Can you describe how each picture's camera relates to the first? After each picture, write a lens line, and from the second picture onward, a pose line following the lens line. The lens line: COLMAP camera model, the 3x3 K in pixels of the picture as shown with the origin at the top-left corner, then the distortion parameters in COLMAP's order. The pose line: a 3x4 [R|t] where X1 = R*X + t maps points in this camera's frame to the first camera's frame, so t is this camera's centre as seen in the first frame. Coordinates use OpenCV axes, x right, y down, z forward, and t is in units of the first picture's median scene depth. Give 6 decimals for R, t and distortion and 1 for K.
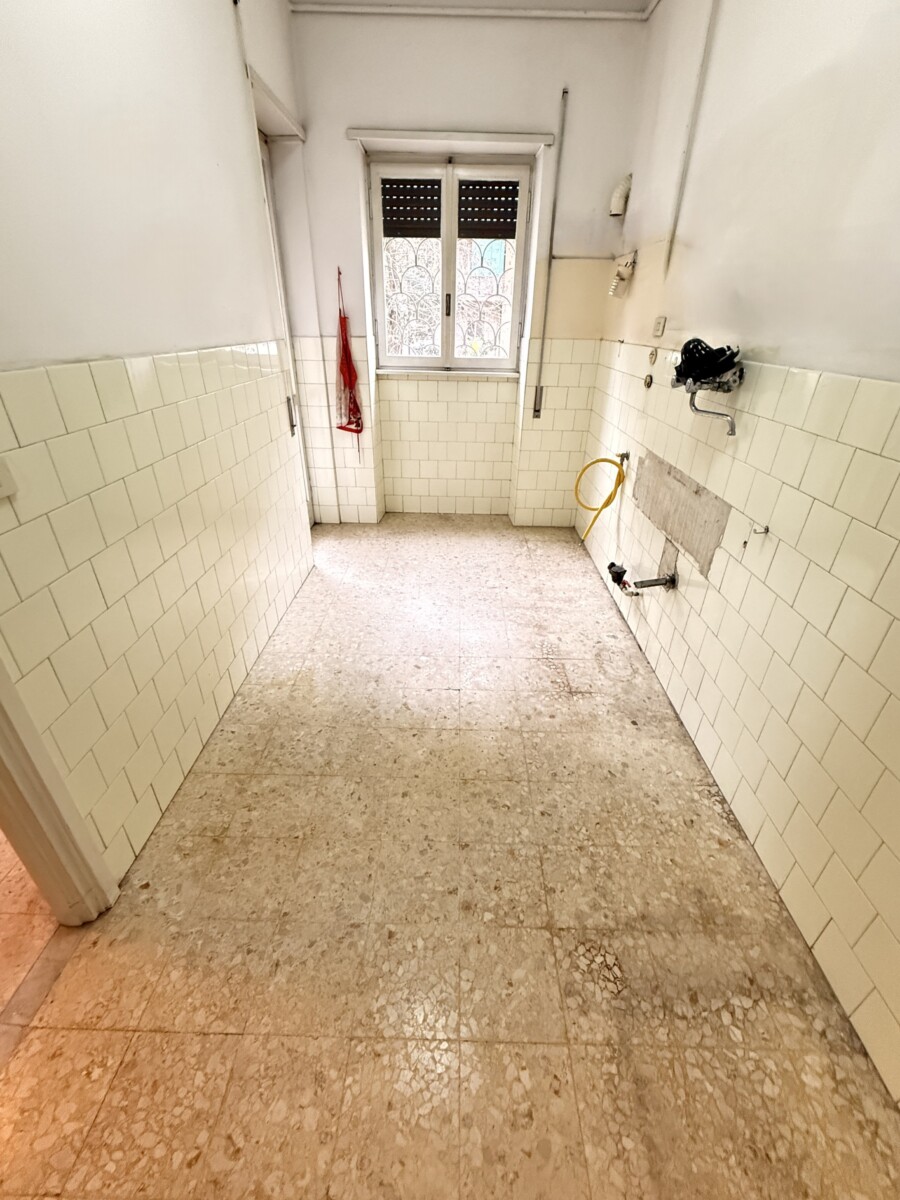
lens RADIAL K [[504.1, 0, 449.2], [0, 504.1, 597.8], [0, 0, 1]] dist [-0.002031, -0.000100]
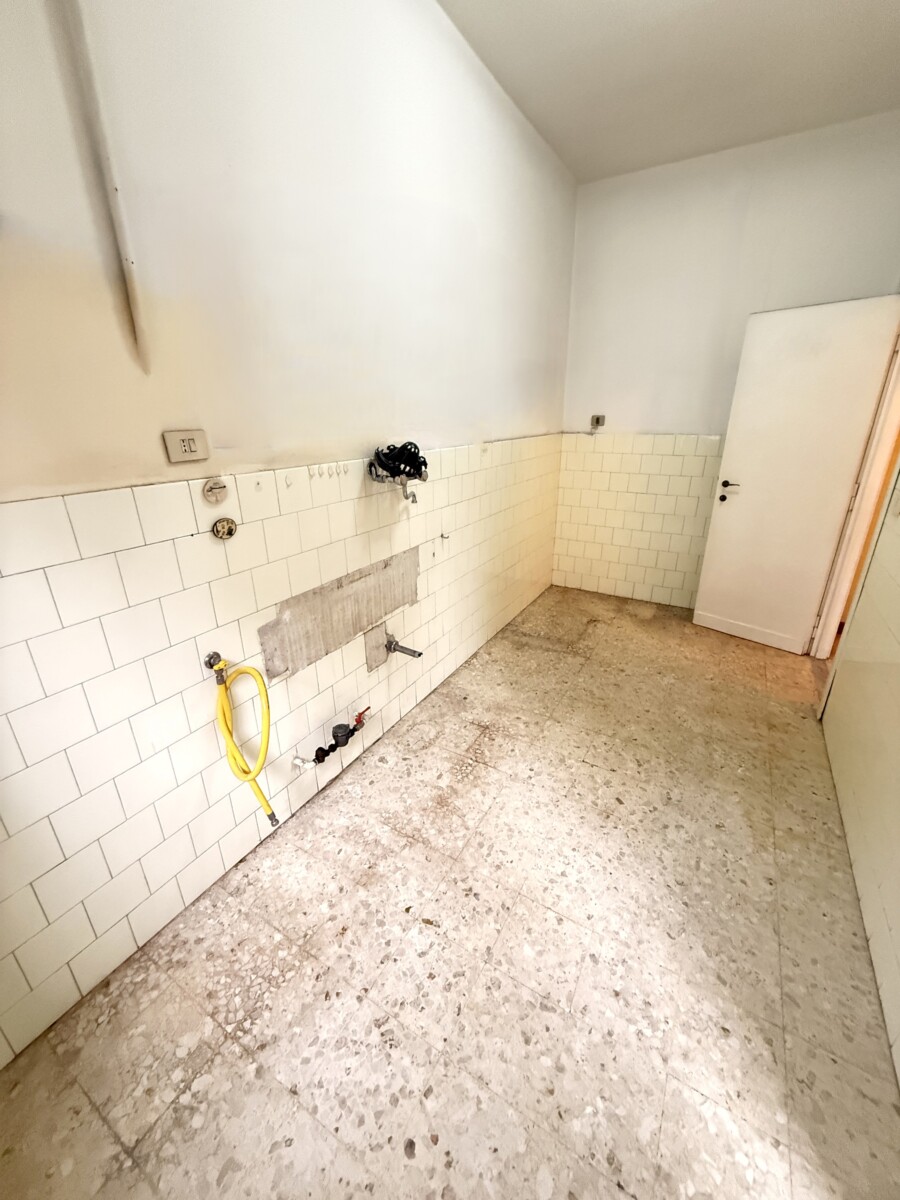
lens RADIAL K [[473.9, 0, 449.8], [0, 473.9, 597.8], [0, 0, 1]] dist [0.000072, -0.000218]
pose [[-0.870226, -0.186623, 0.455937, -0.129080], [0.233975, 0.657877, 0.715858, -0.835608], [-0.433547, 0.729636, -0.528836, 1.449474]]
